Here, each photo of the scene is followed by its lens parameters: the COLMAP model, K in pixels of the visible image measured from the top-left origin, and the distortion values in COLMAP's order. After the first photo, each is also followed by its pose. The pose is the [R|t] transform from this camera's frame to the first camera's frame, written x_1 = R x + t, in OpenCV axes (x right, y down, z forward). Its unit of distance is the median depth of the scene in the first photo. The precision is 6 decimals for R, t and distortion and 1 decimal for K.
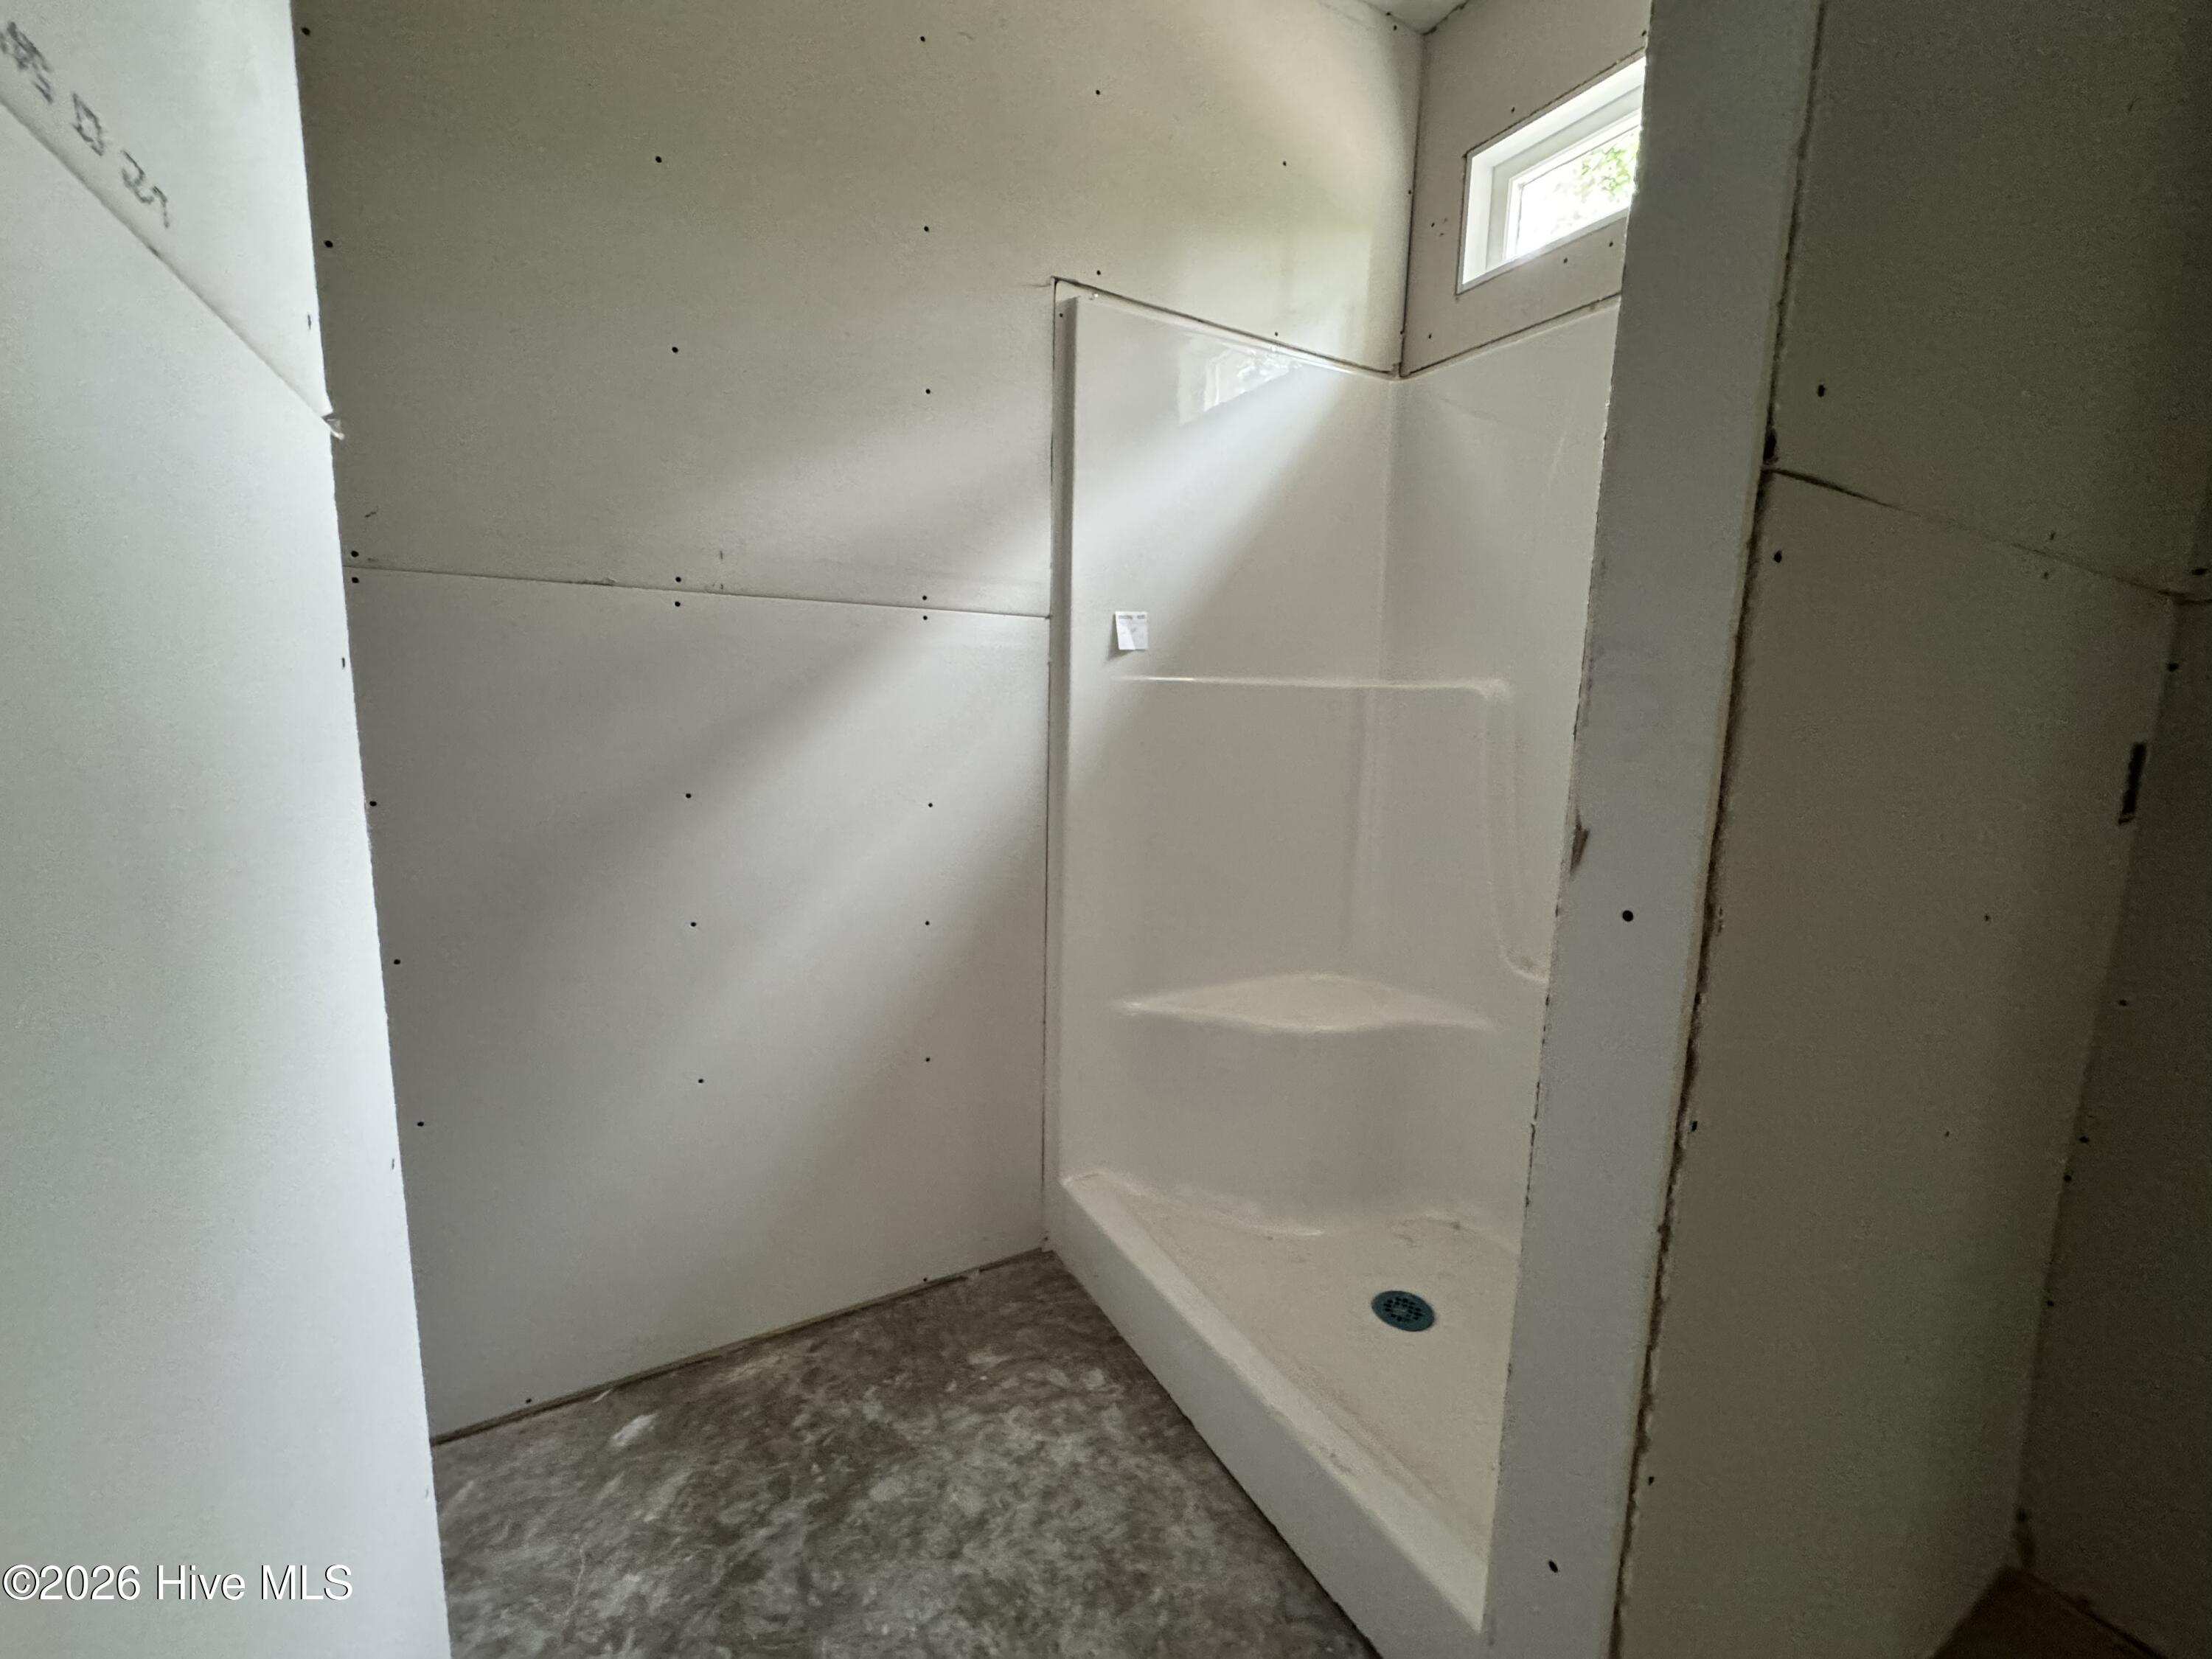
lens RADIAL K [[880.5, 0, 1106.7], [0, 880.5, 825.3], [0, 0, 1]] dist [0.002099, -0.000237]
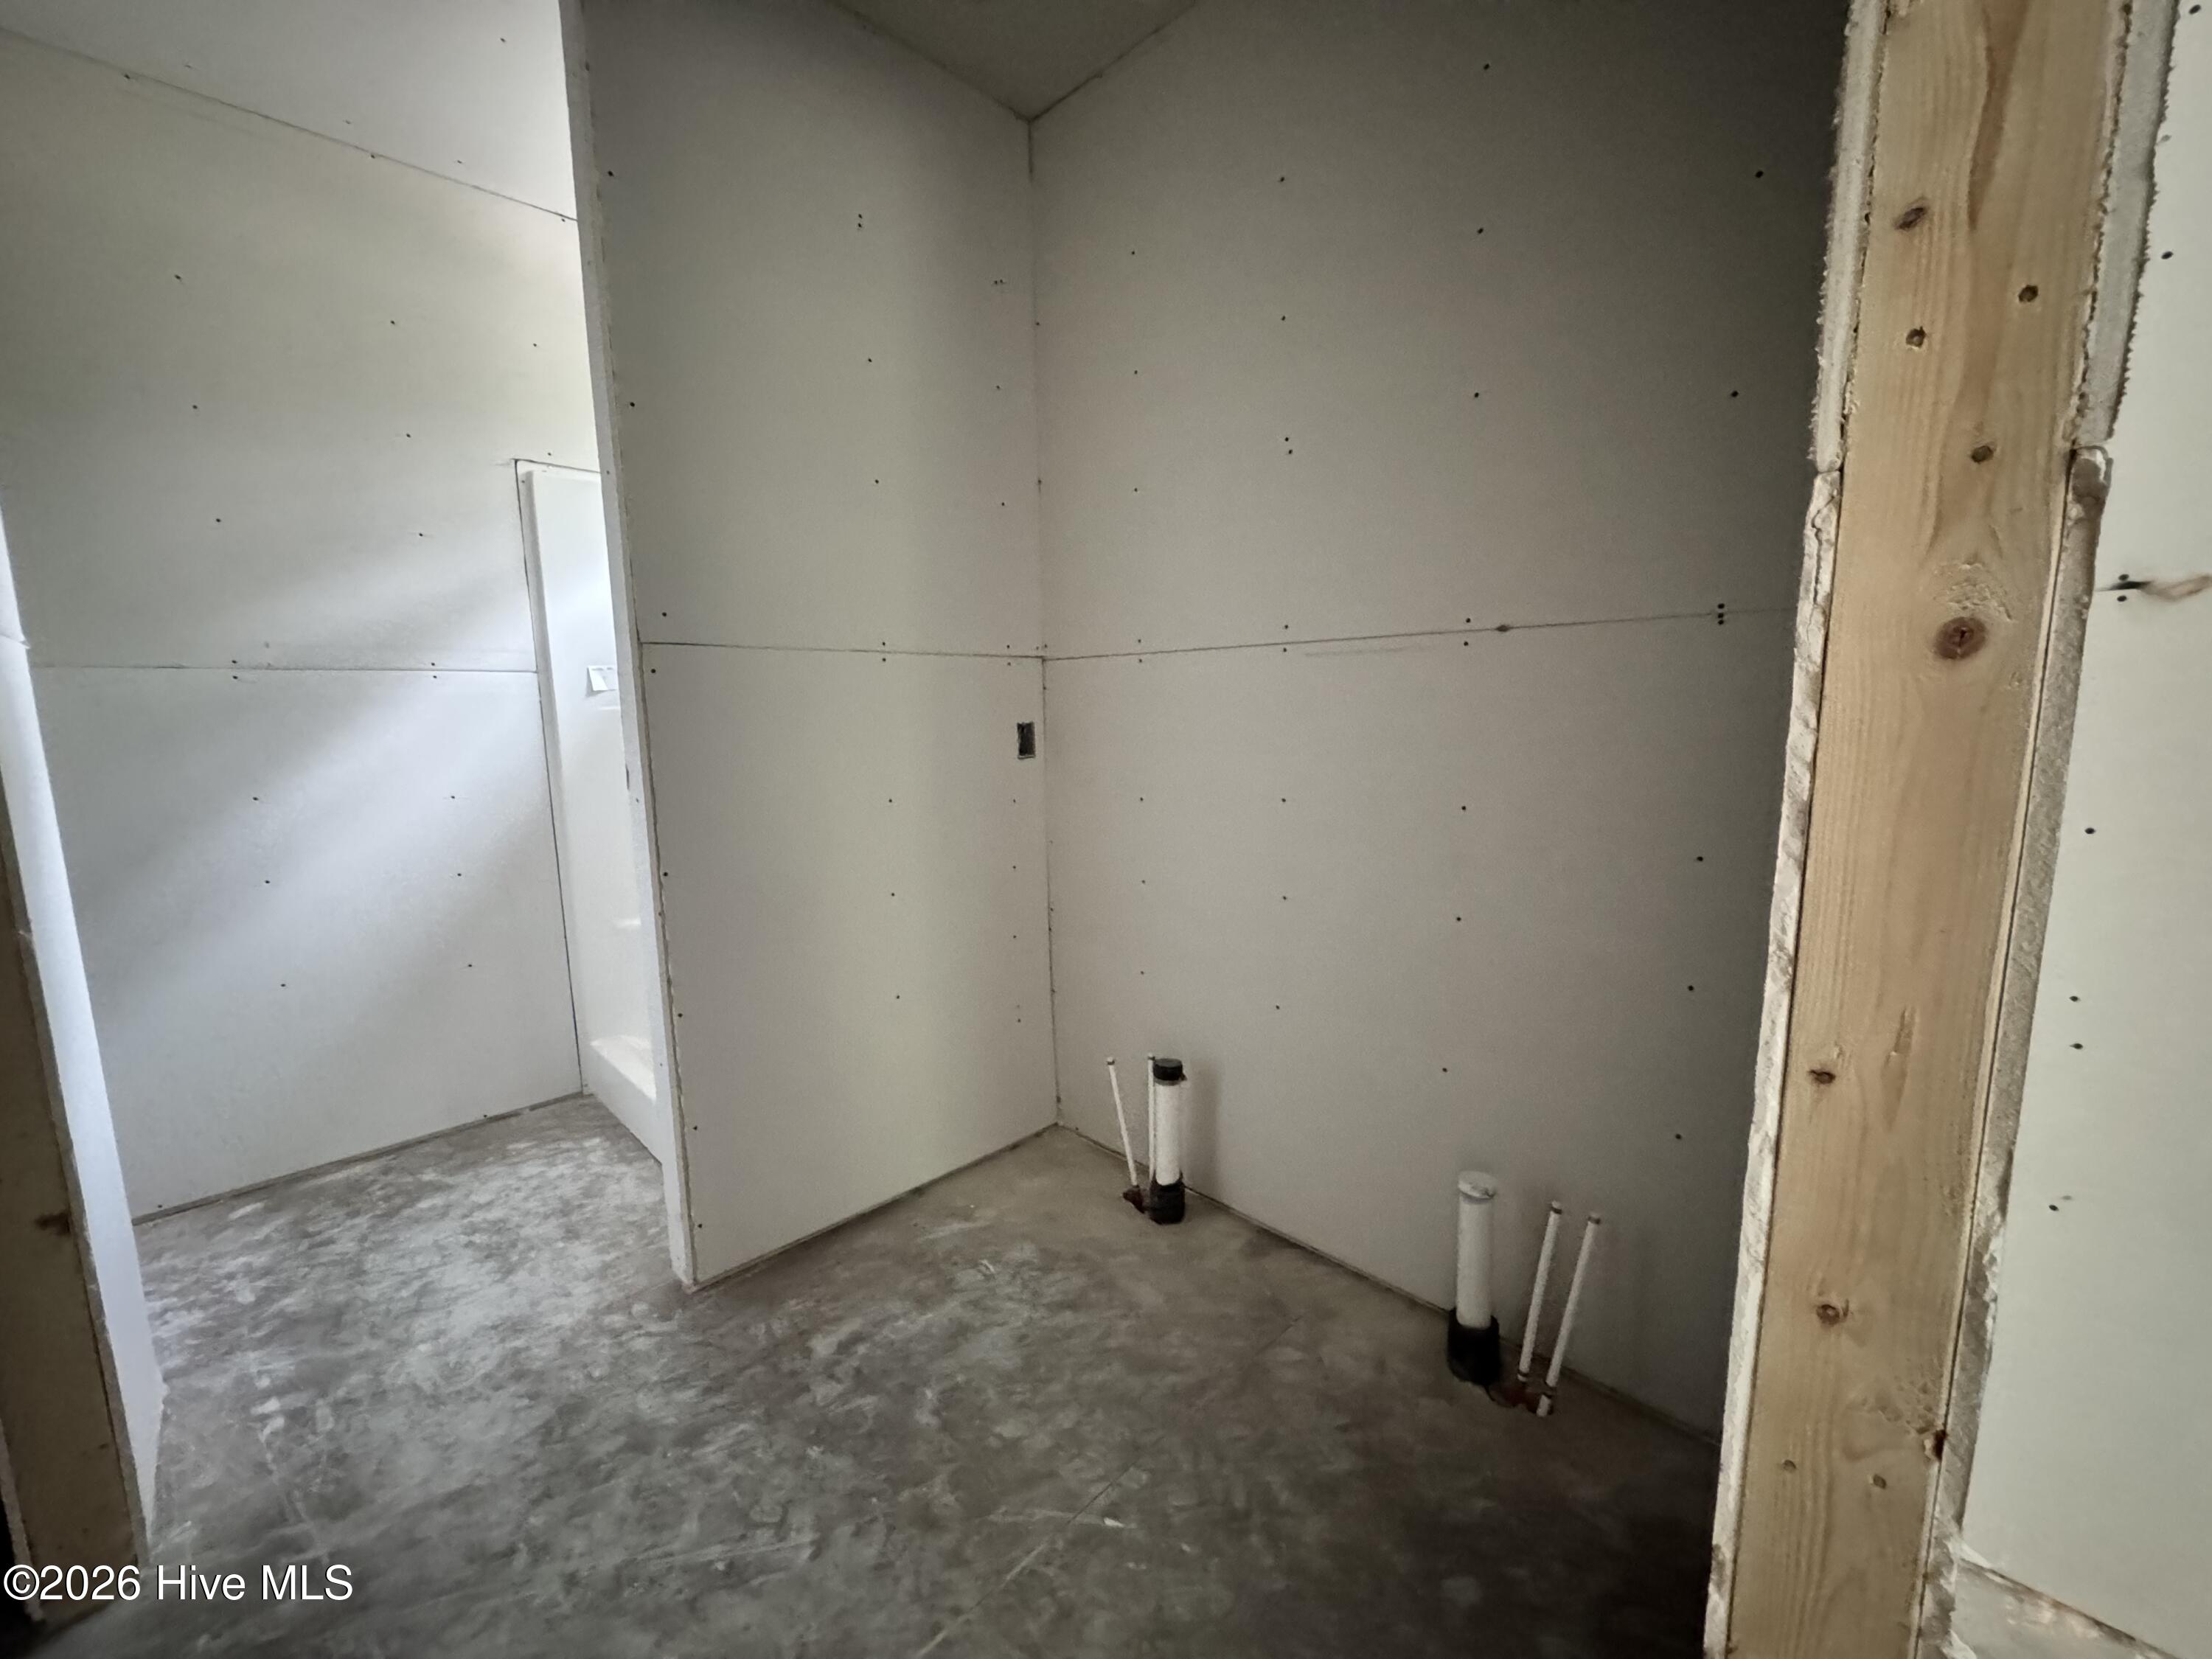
lens RADIAL K [[880.5, 0, 1106.7], [0, 880.5, 825.3], [0, 0, 1]] dist [0.002099, -0.000237]
pose [[0.964045, -0.078544, 0.253865, 0.557083], [0.080237, 0.996769, 0.003697, 0.122591], [-0.253335, 0.016805, 0.967233, -0.856489]]
